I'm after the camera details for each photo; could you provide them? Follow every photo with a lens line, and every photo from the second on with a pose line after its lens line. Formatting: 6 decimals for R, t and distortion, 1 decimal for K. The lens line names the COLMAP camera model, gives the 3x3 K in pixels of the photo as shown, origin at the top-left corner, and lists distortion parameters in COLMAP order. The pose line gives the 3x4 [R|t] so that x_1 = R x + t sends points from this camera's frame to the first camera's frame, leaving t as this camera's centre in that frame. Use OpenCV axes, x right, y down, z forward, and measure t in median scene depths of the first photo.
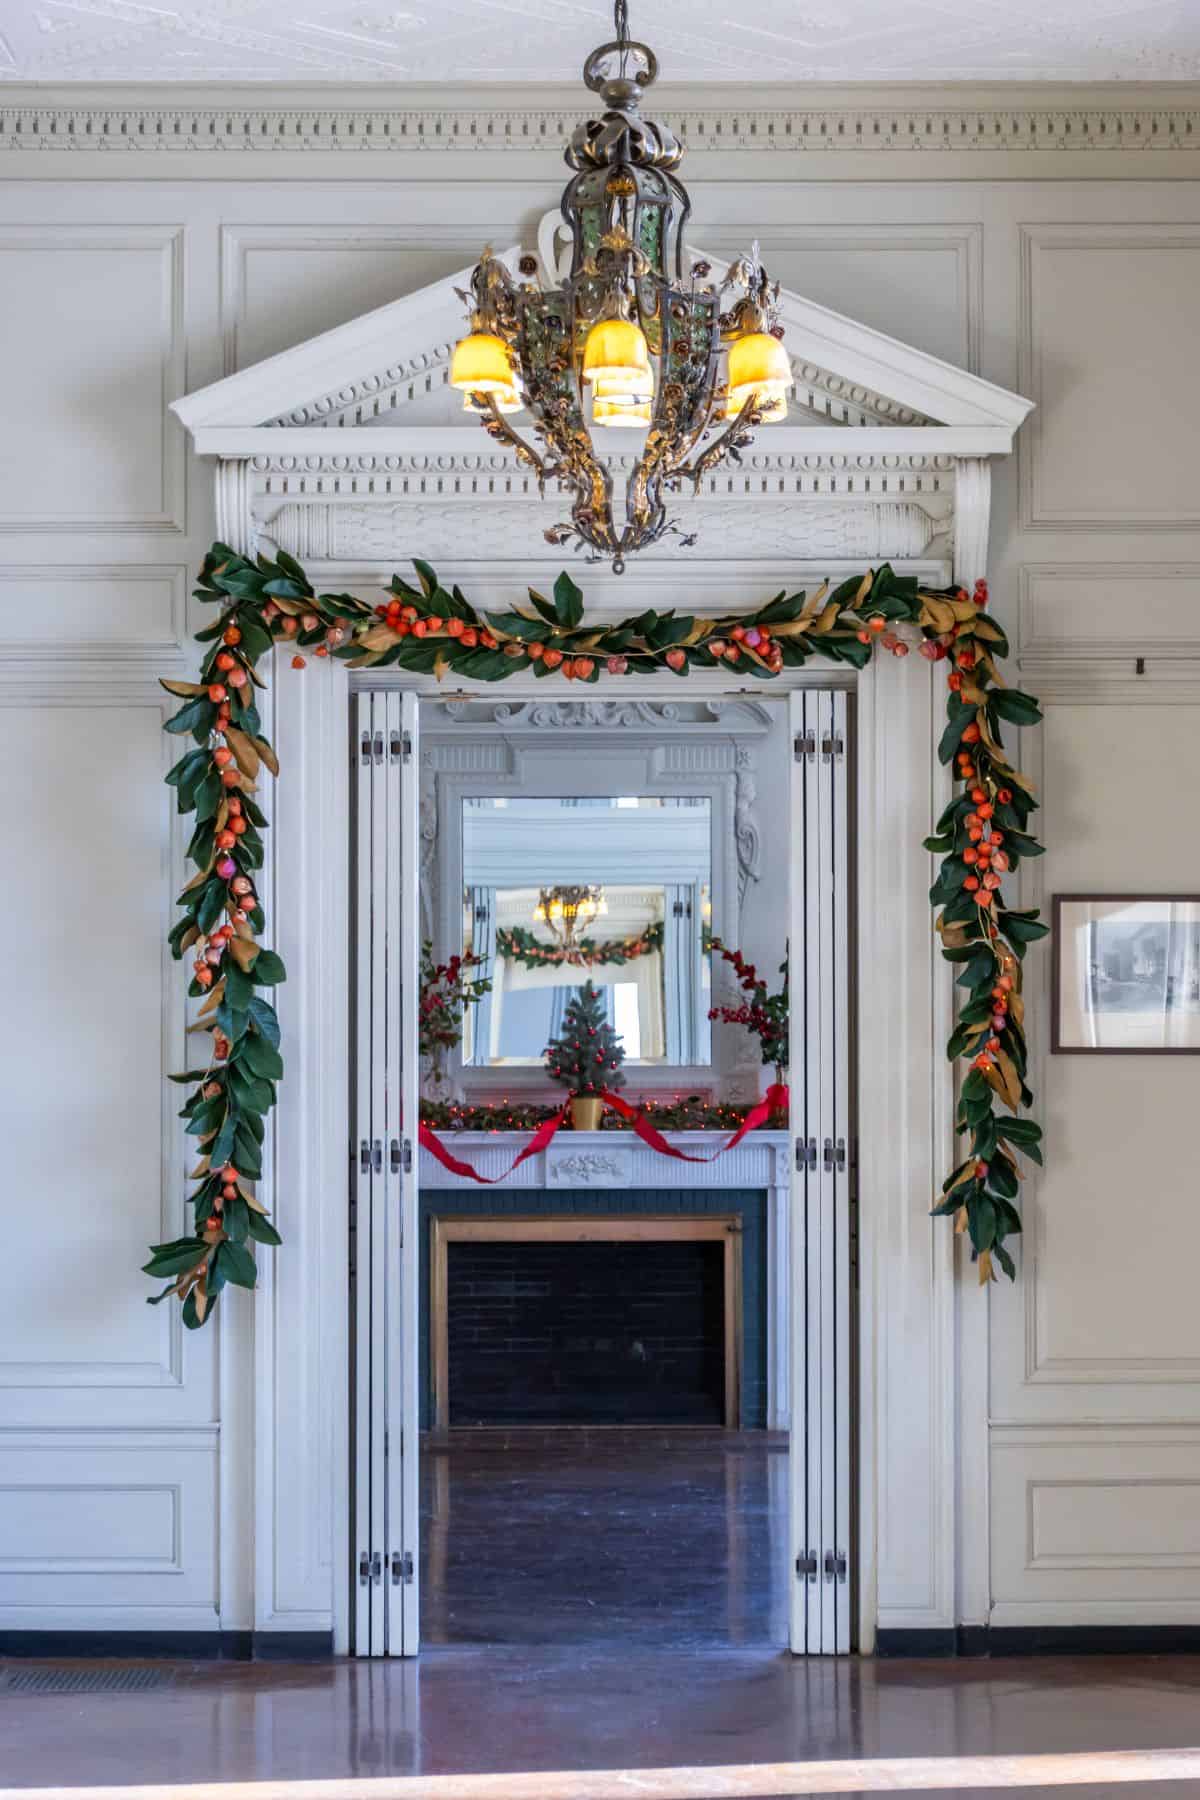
lens RADIAL K [[3444.1, 0, 598.4], [0, 3444.1, 901.8], [0, 0, 1]] dist [0.085805, 0.000000]
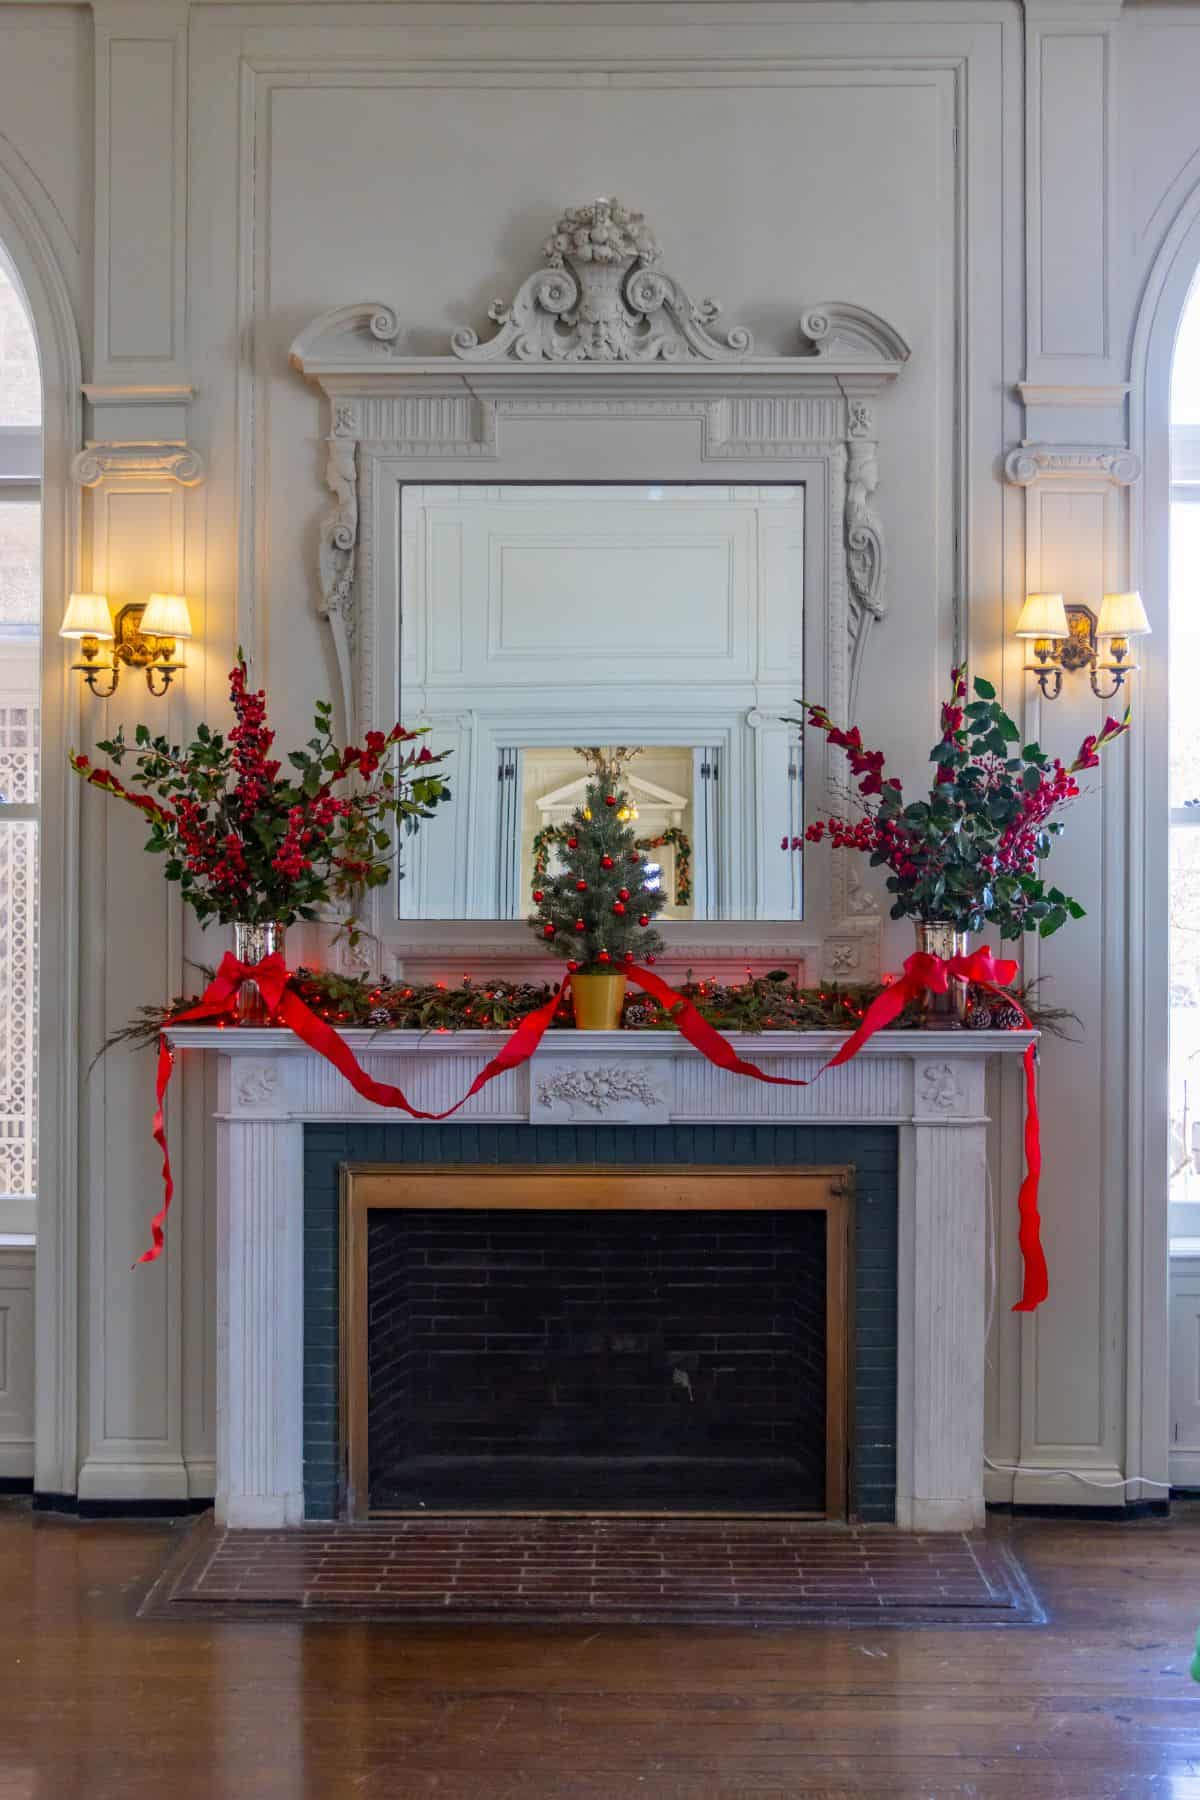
lens RADIAL K [[3444.1, 0, 598.7], [0, 3444.1, 899.1], [0, 0, 1]] dist [0.085805, 0.000000]
pose [[0.999959, 0.004845, -0.007704, 0.001137], [-0.004525, 0.999148, 0.041027, 0.019395], [0.007897, -0.040990, 0.999128, 0.400422]]
